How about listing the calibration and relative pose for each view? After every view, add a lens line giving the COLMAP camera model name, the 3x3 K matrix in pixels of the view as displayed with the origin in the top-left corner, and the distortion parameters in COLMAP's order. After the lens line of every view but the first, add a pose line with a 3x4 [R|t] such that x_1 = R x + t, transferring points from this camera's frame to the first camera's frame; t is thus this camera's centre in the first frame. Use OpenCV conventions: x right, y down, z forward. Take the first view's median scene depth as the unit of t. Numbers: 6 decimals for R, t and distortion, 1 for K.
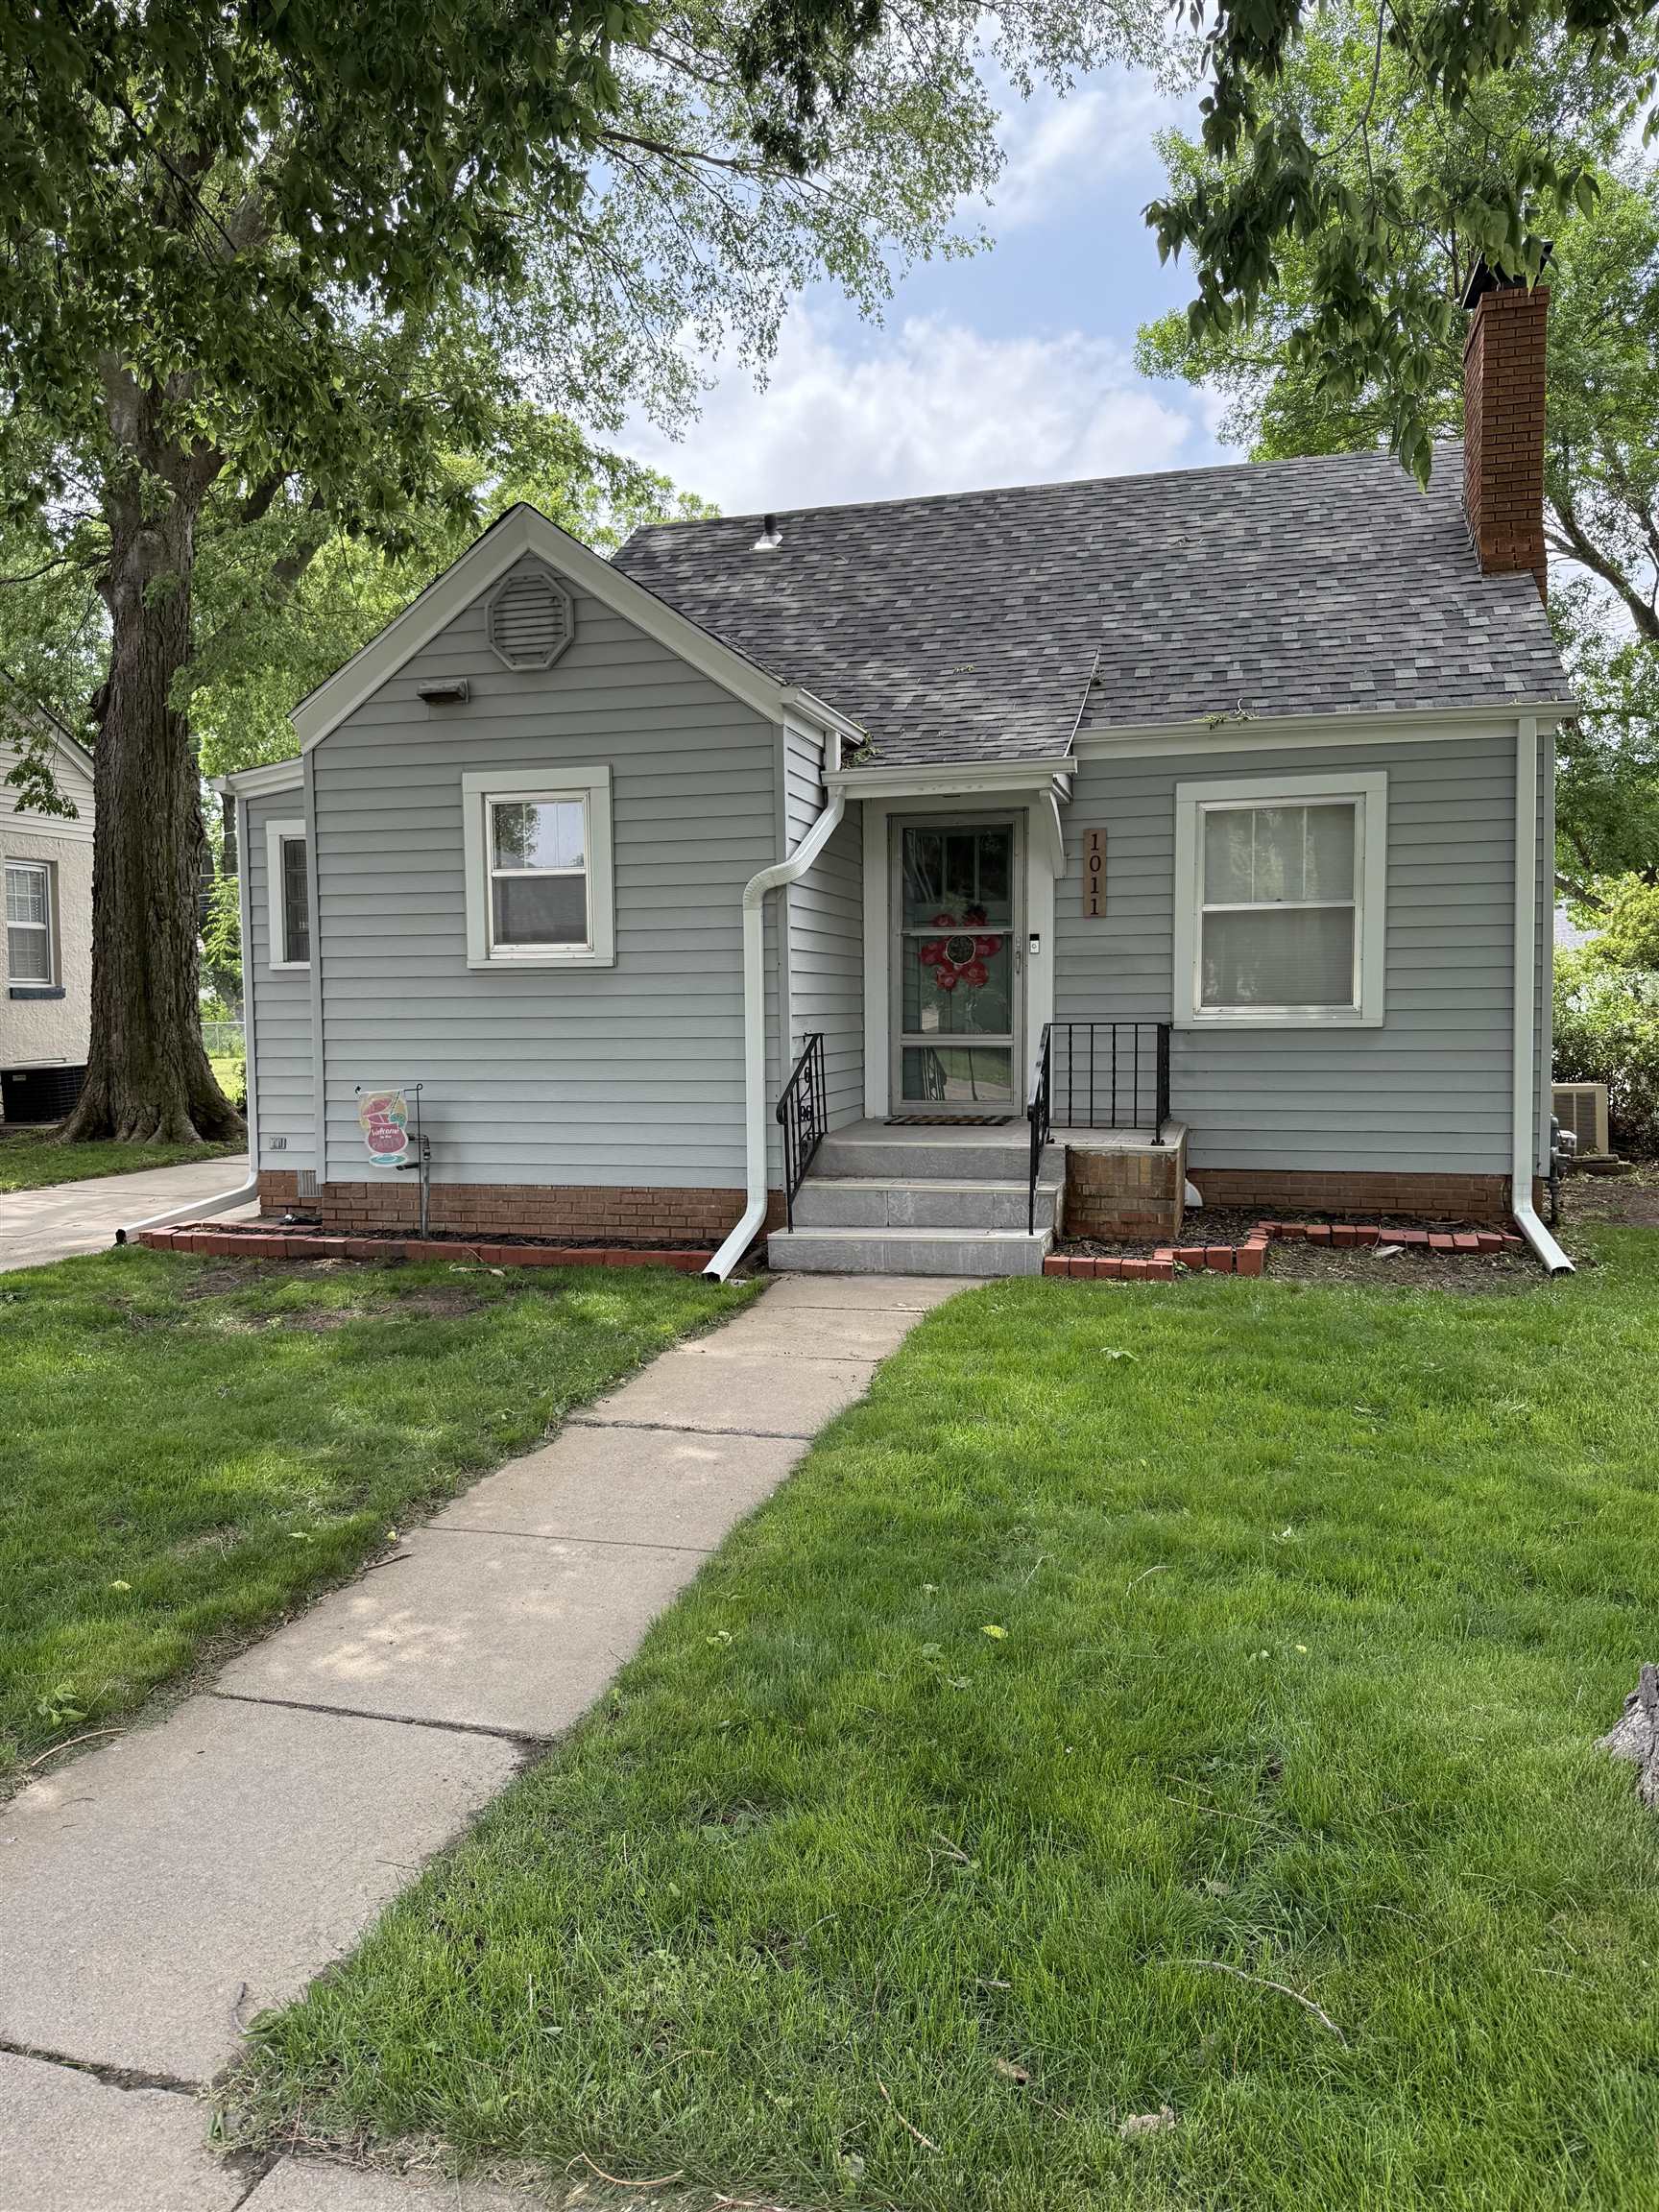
lens RADIAL K [[1559.2, 0, 774.7], [0, 1559.2, 1117.1], [0, 0, 1]] dist [0.055125, -0.055699]
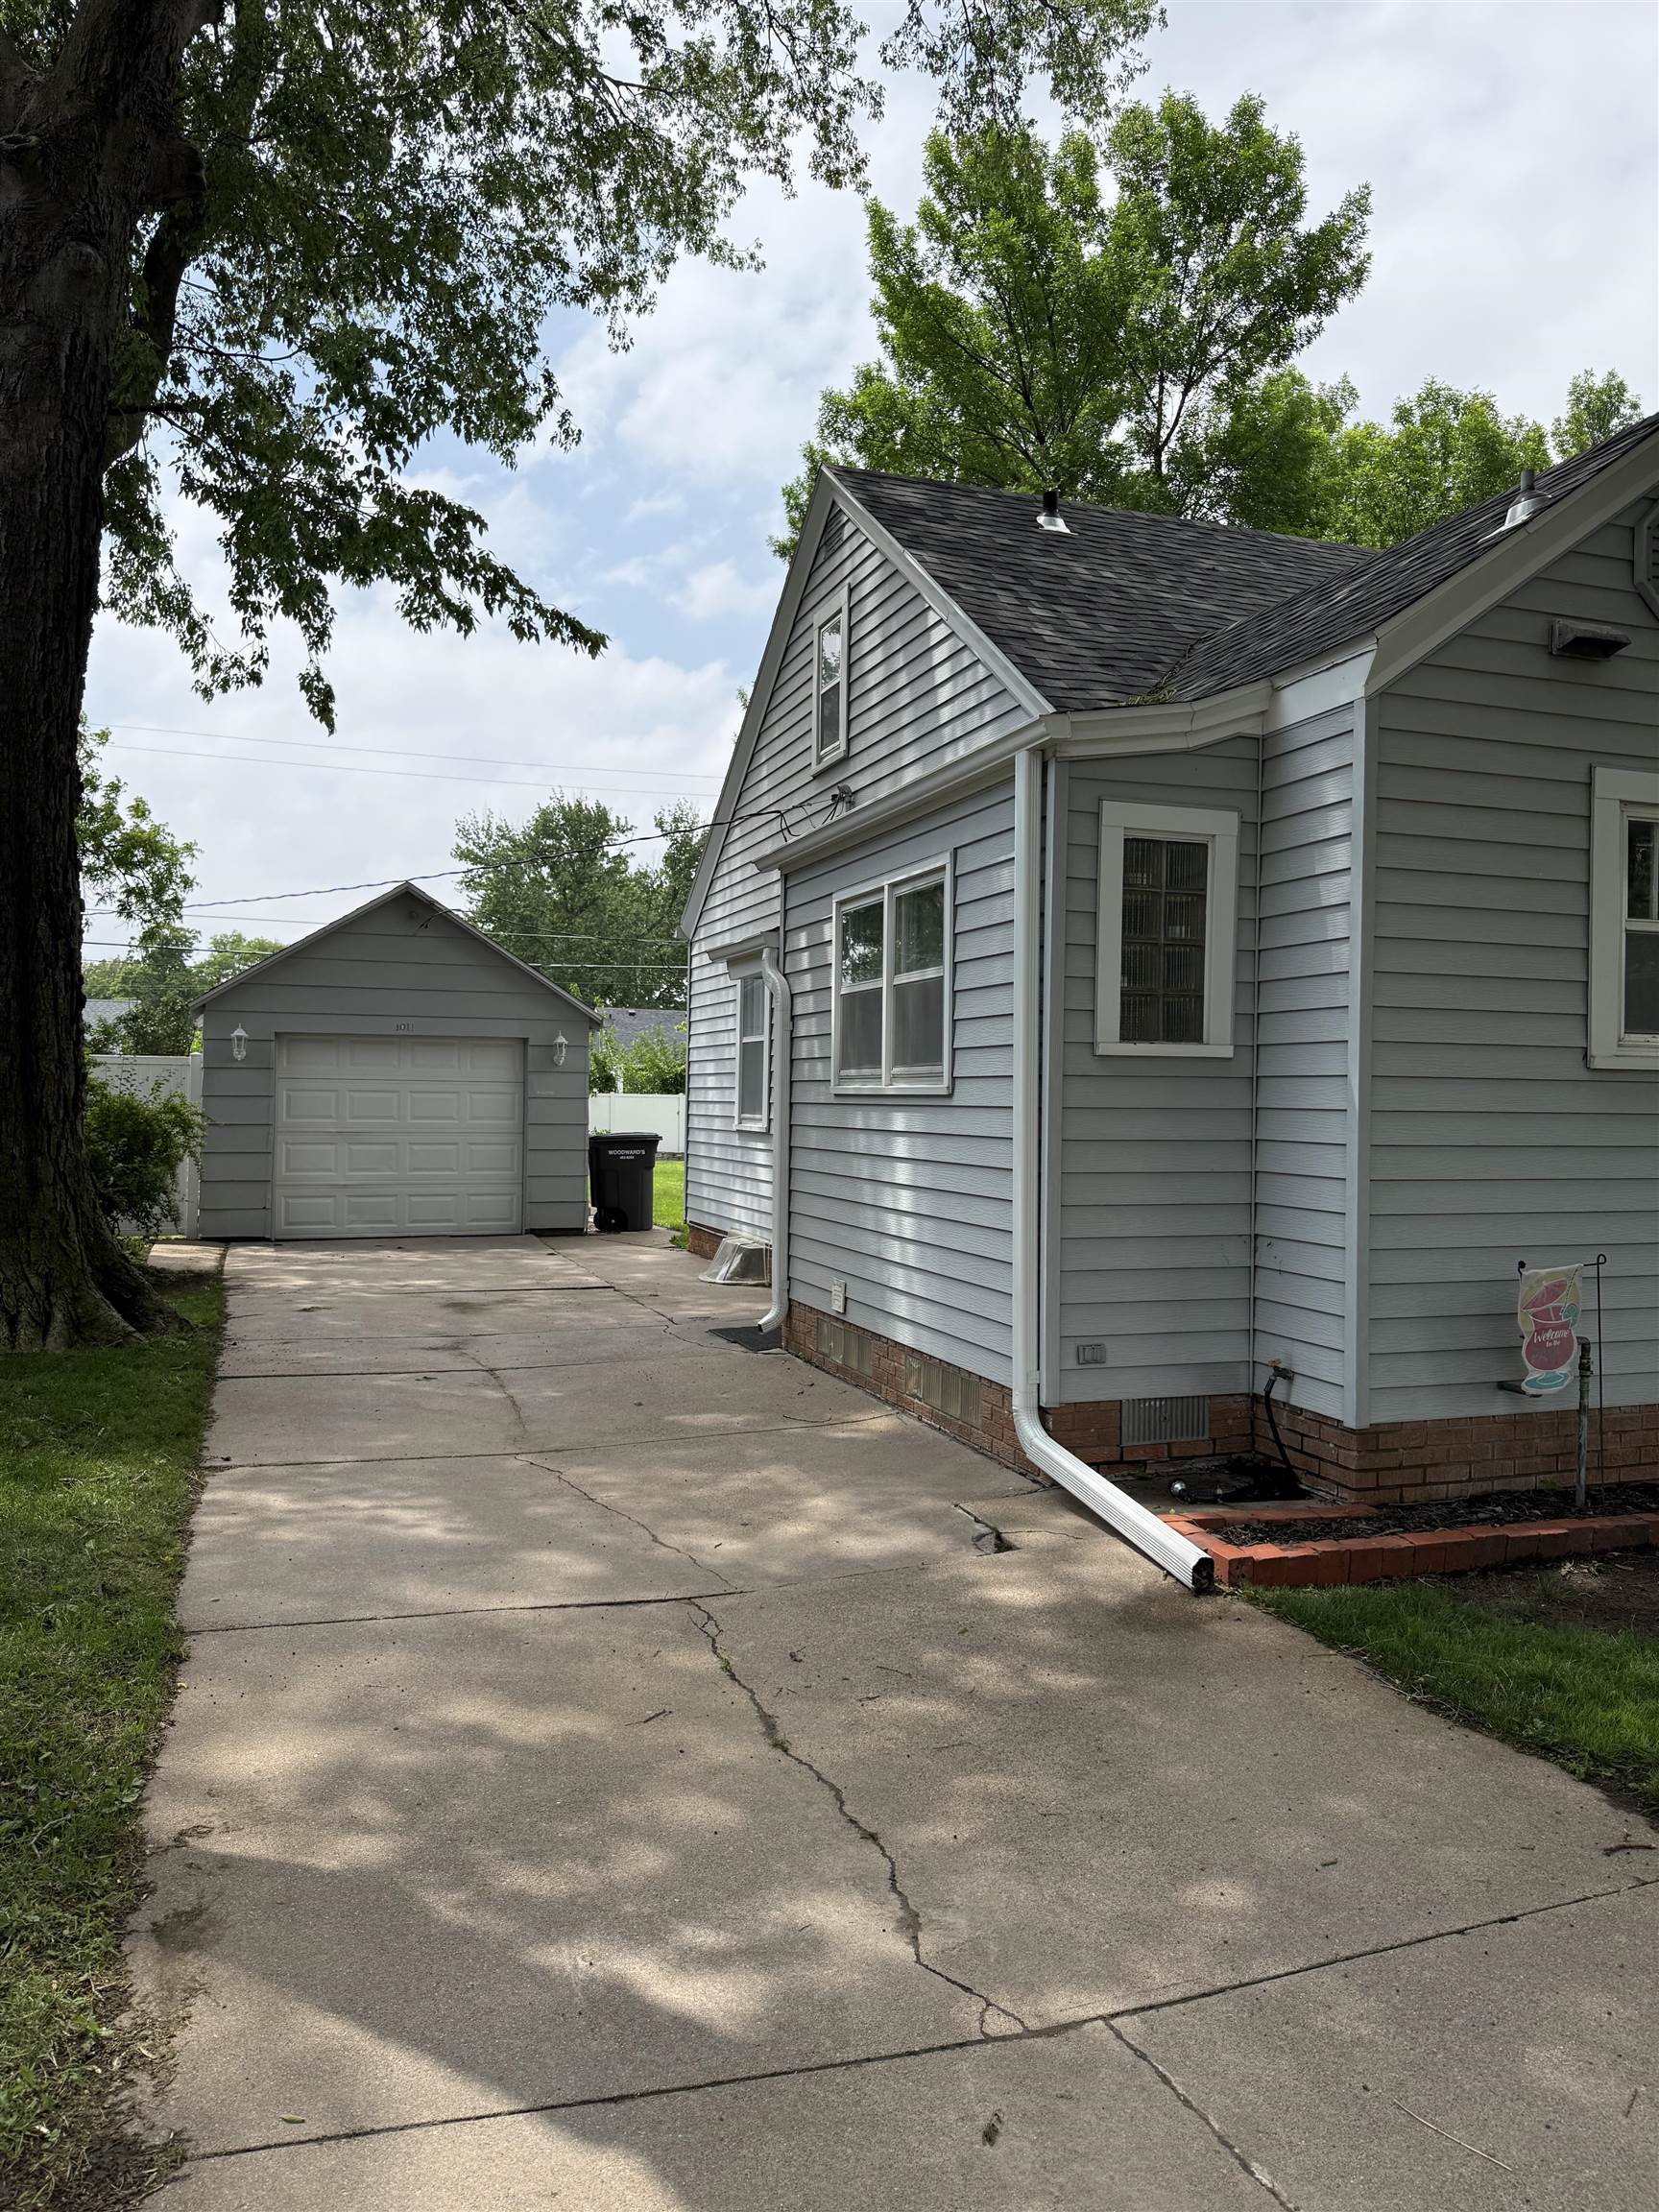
lens RADIAL K [[1559.2, 0, 829.6], [0, 1559.2, 1112.3], [0, 0, 1]] dist [0.055125, -0.055699]
pose [[0.816557, 0.022217, 0.576837, -0.807569], [0.020062, 0.997563, -0.066821, -0.040251], [-0.576916, 0.066136, 0.814122, 0.648668]]
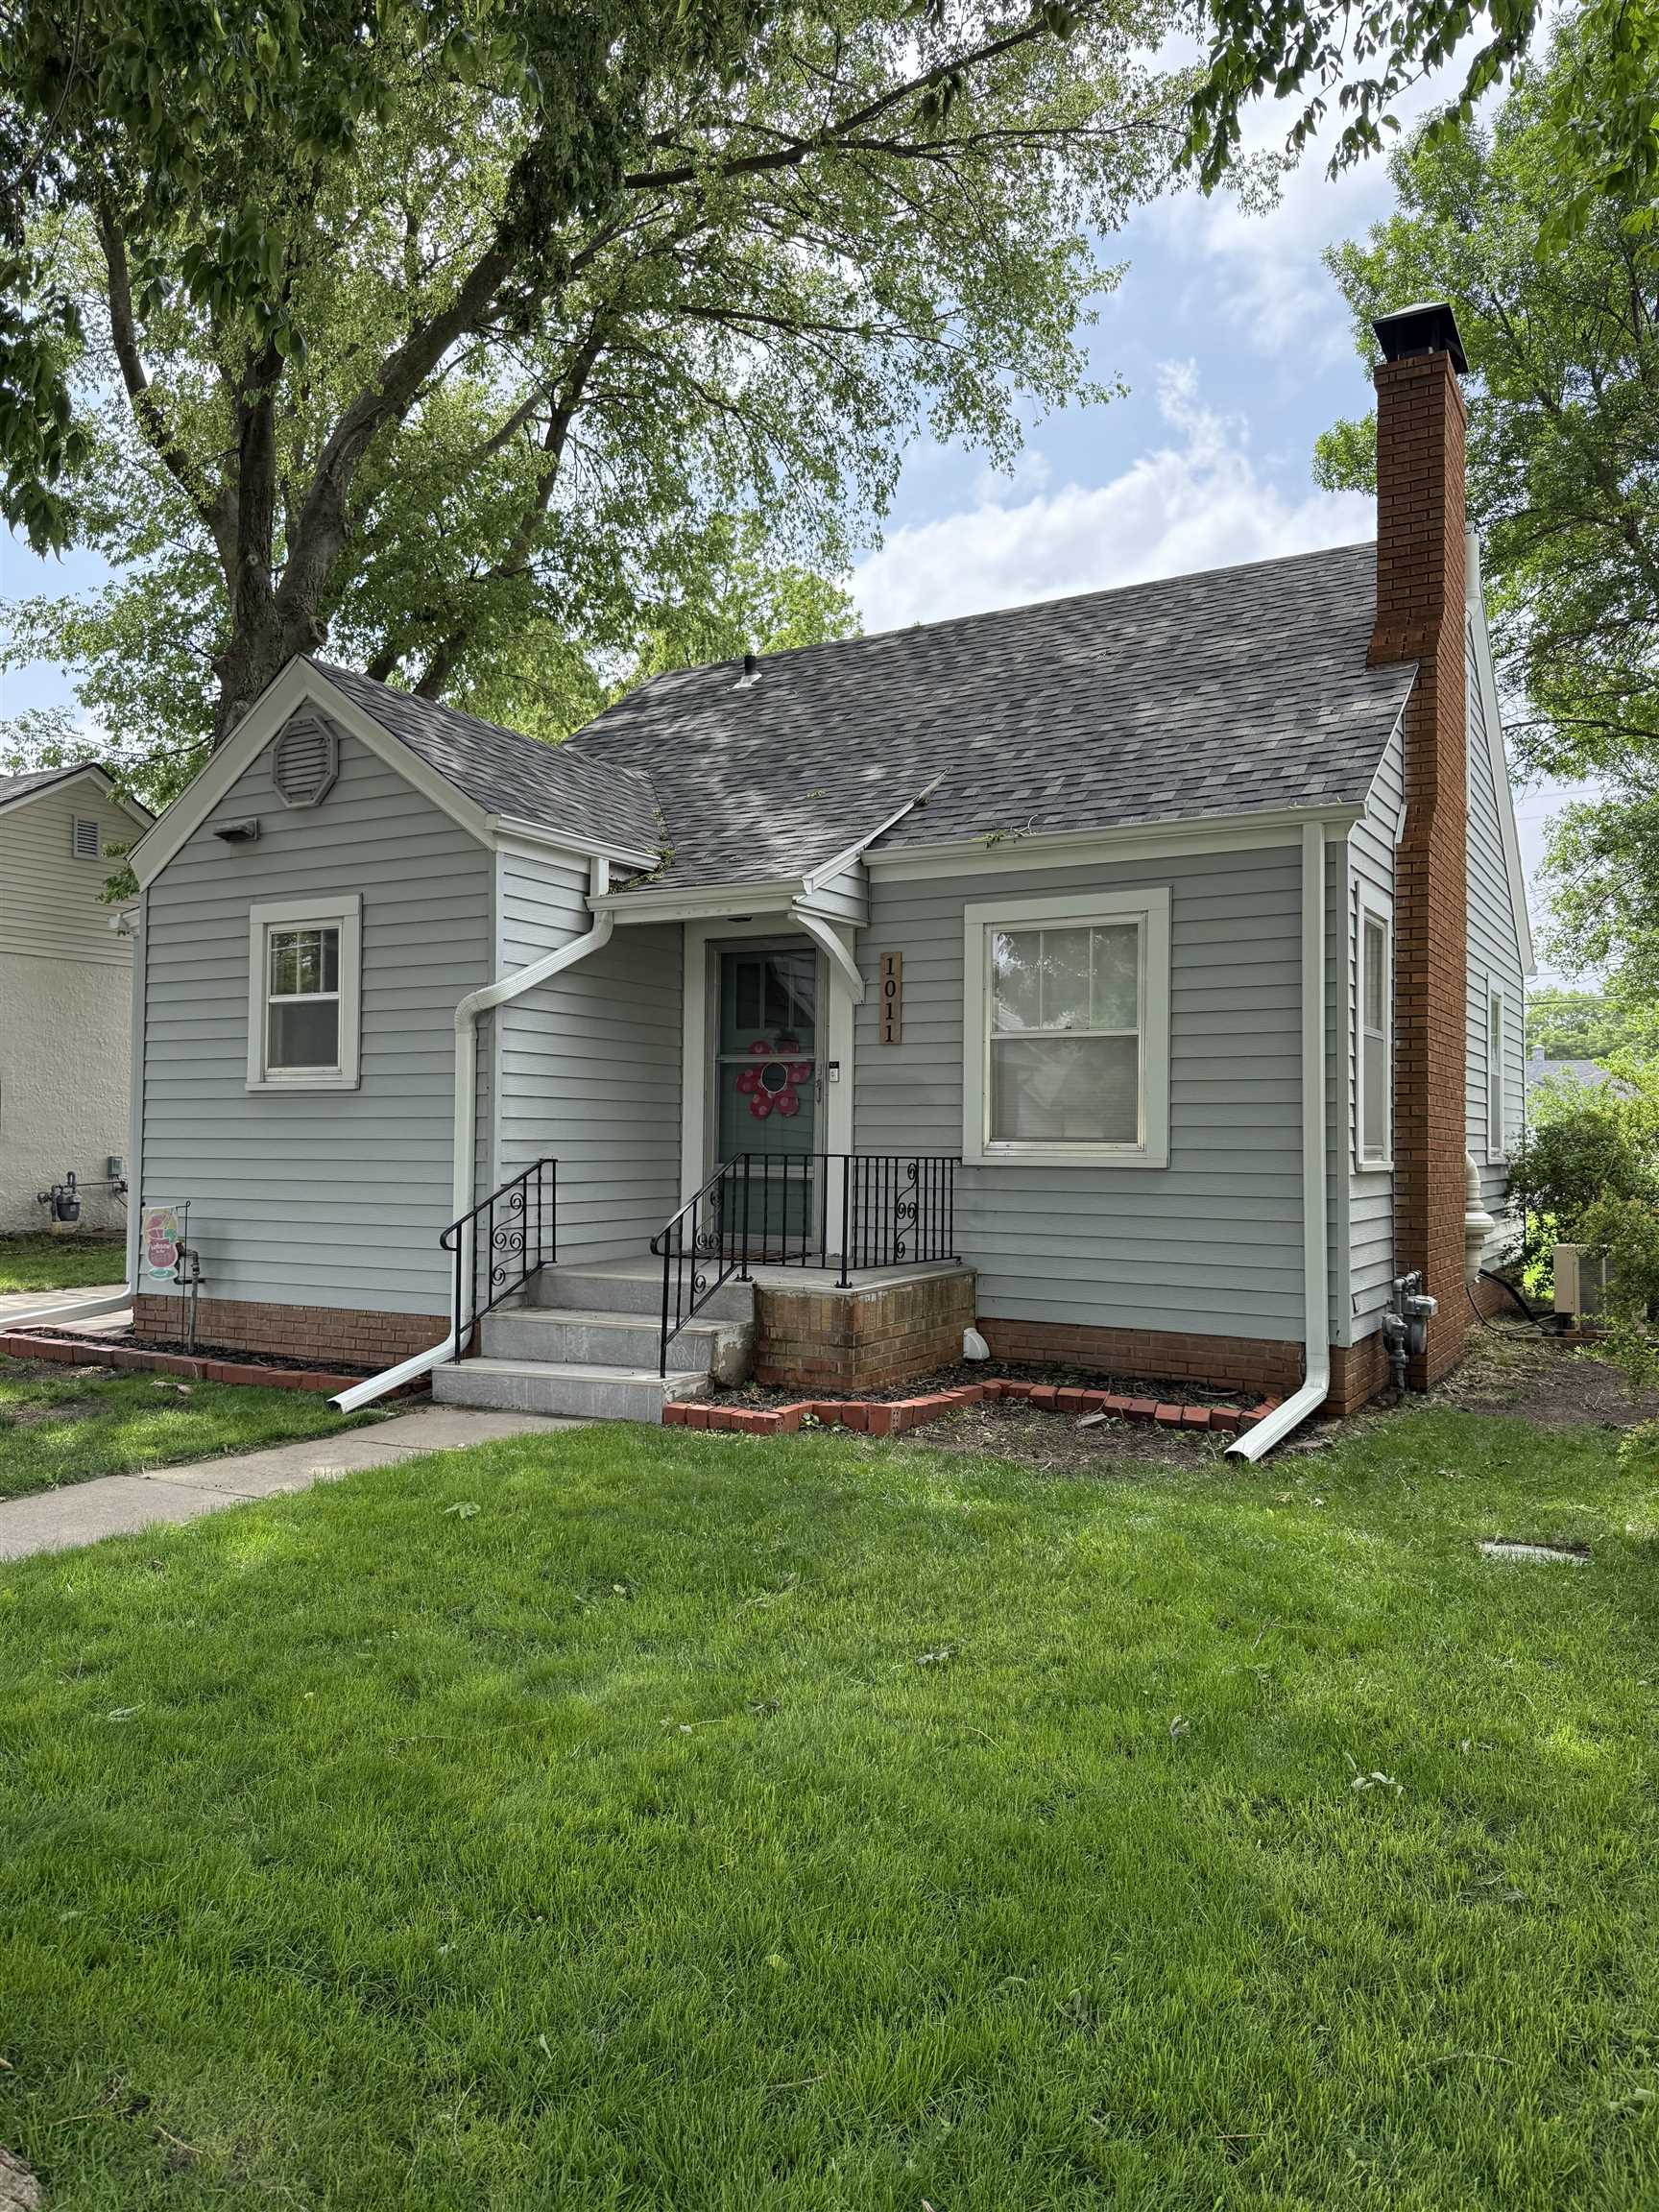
lens RADIAL K [[1559.2, 0, 836.3], [0, 1559.2, 1103.4], [0, 0, 1]] dist [0.055125, -0.055699]
pose [[0.969688, 0.012682, -0.244017, 0.429223], [-0.035986, 0.995174, -0.091284, -0.005667], [0.241682, 0.097298, 0.965465, 0.090578]]
